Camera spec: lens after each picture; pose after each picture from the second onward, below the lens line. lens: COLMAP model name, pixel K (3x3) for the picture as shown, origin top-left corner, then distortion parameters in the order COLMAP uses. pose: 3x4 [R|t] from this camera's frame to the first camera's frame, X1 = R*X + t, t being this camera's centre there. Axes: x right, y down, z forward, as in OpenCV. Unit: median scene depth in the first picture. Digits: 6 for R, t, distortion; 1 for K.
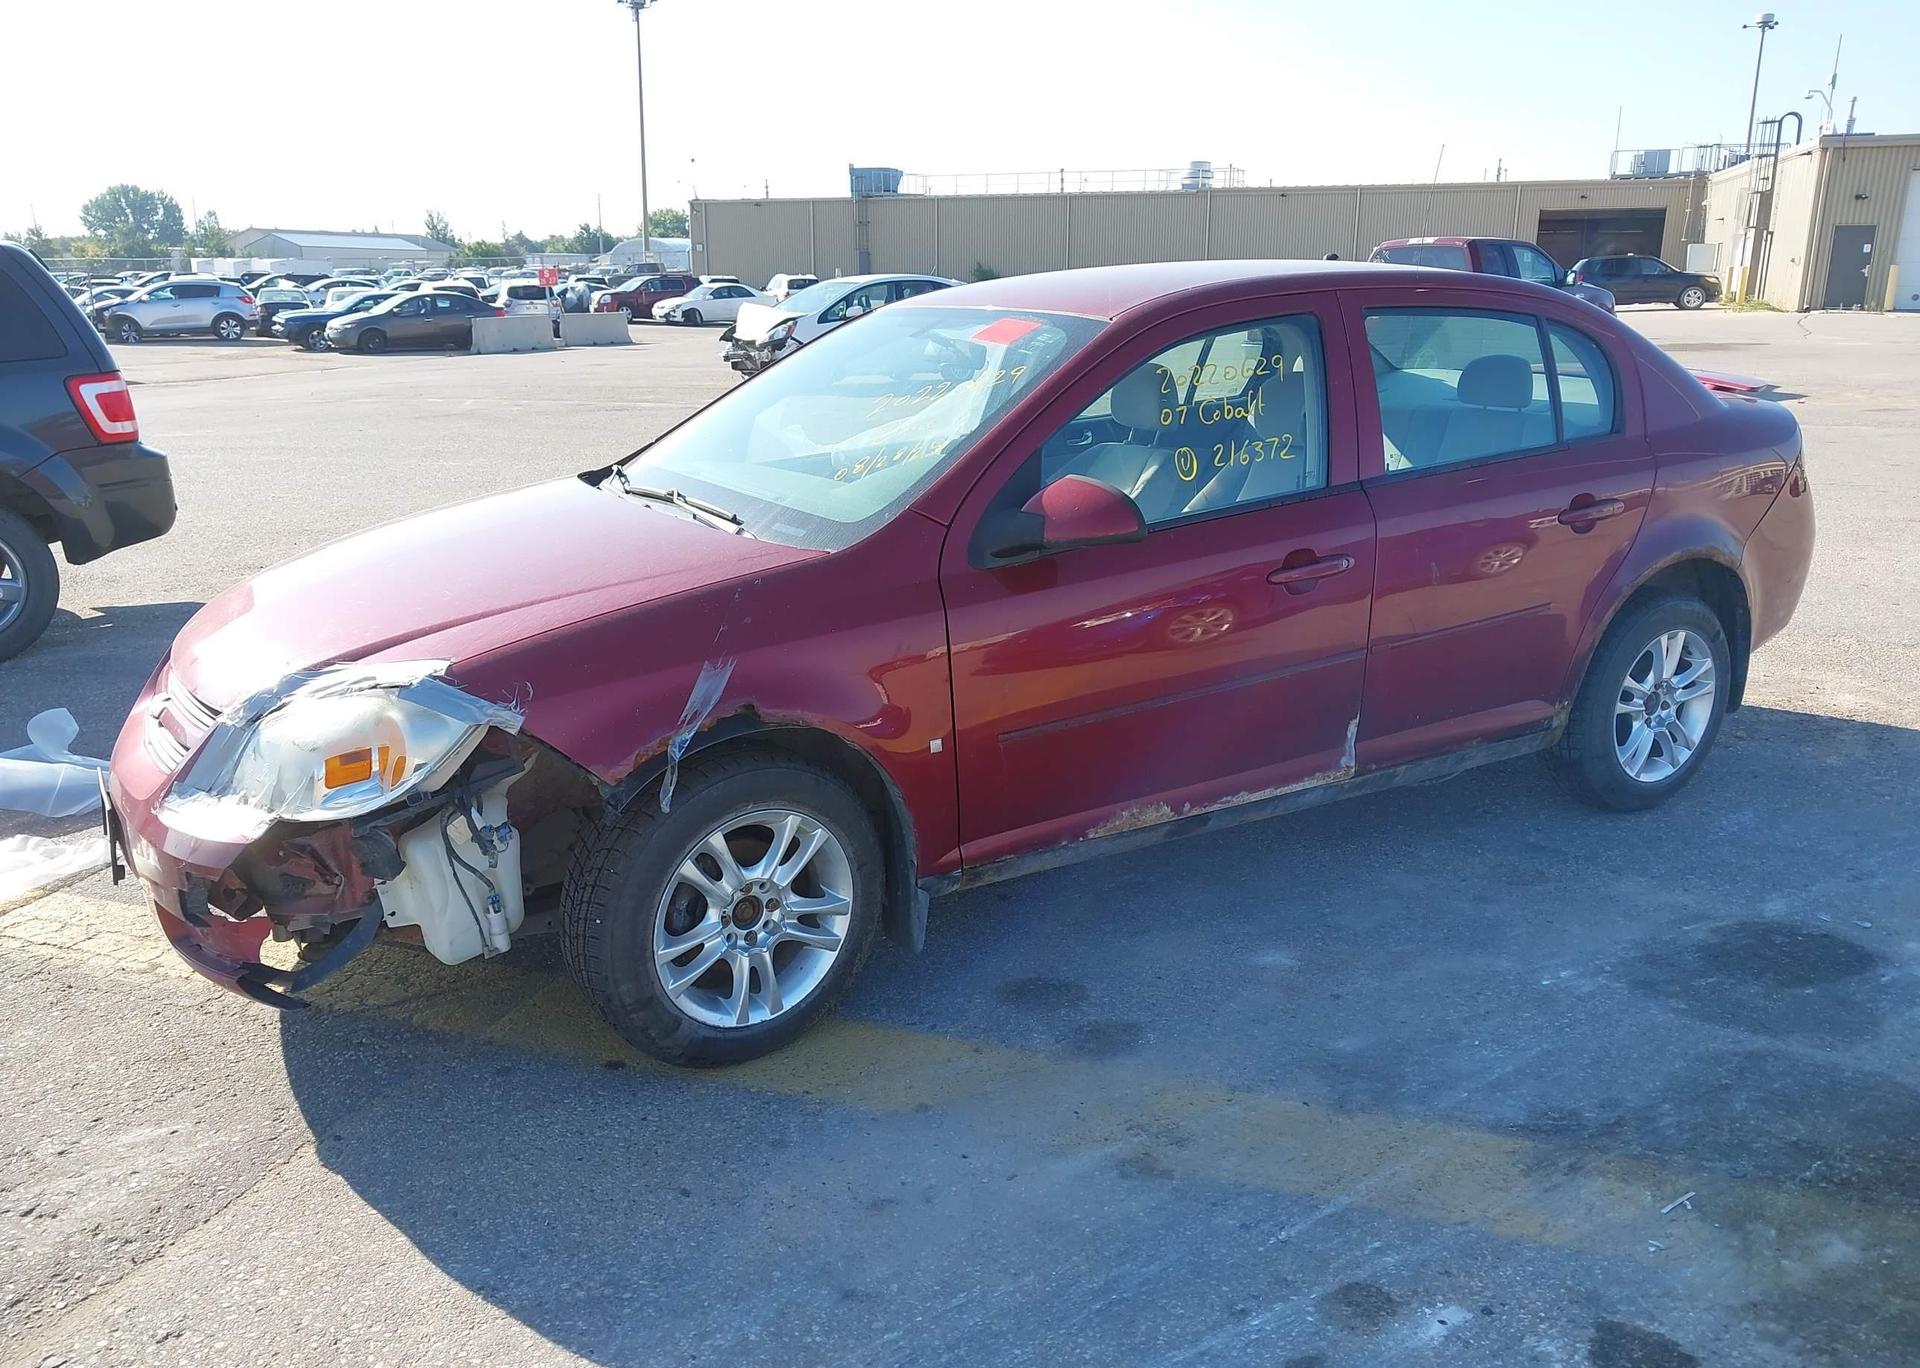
lens RADIAL K [[1565.5, 0, 960.0], [0, 1565.5, 684.0], [0, 0, 1]] dist [0.007497, -0.005880]
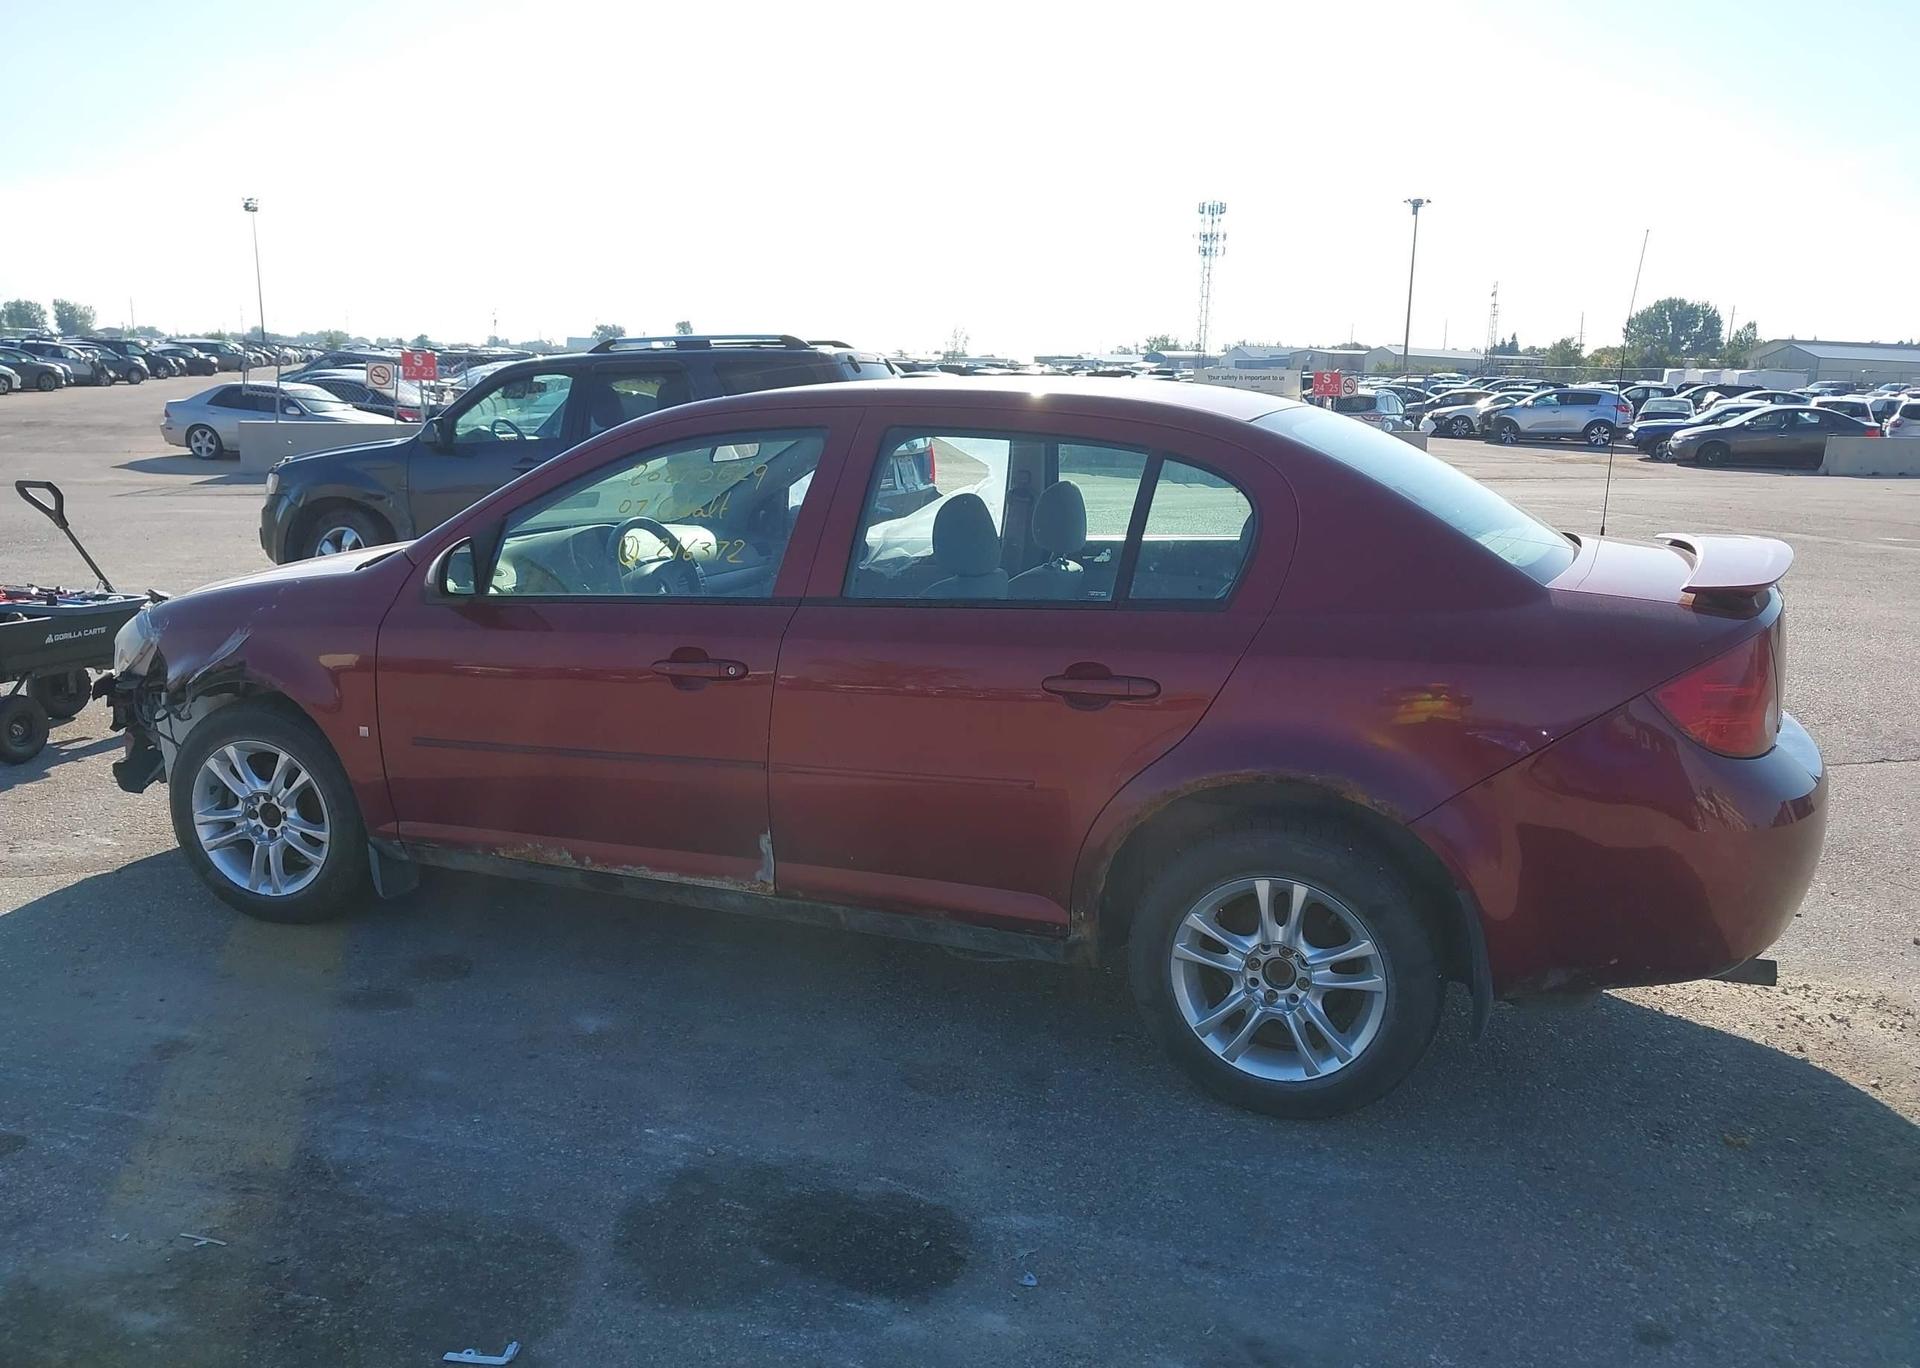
lens RADIAL K [[1560.0, 0, 916.8], [0, 1560.0, 649.1], [0, 0, 1]] dist [0.071458, -0.135618]
pose [[0.582982, 0.156962, -0.797180, 0.958723], [-0.226764, 0.973606, 0.025866, -0.123086], [0.780199, 0.165692, 0.603188, 0.417947]]
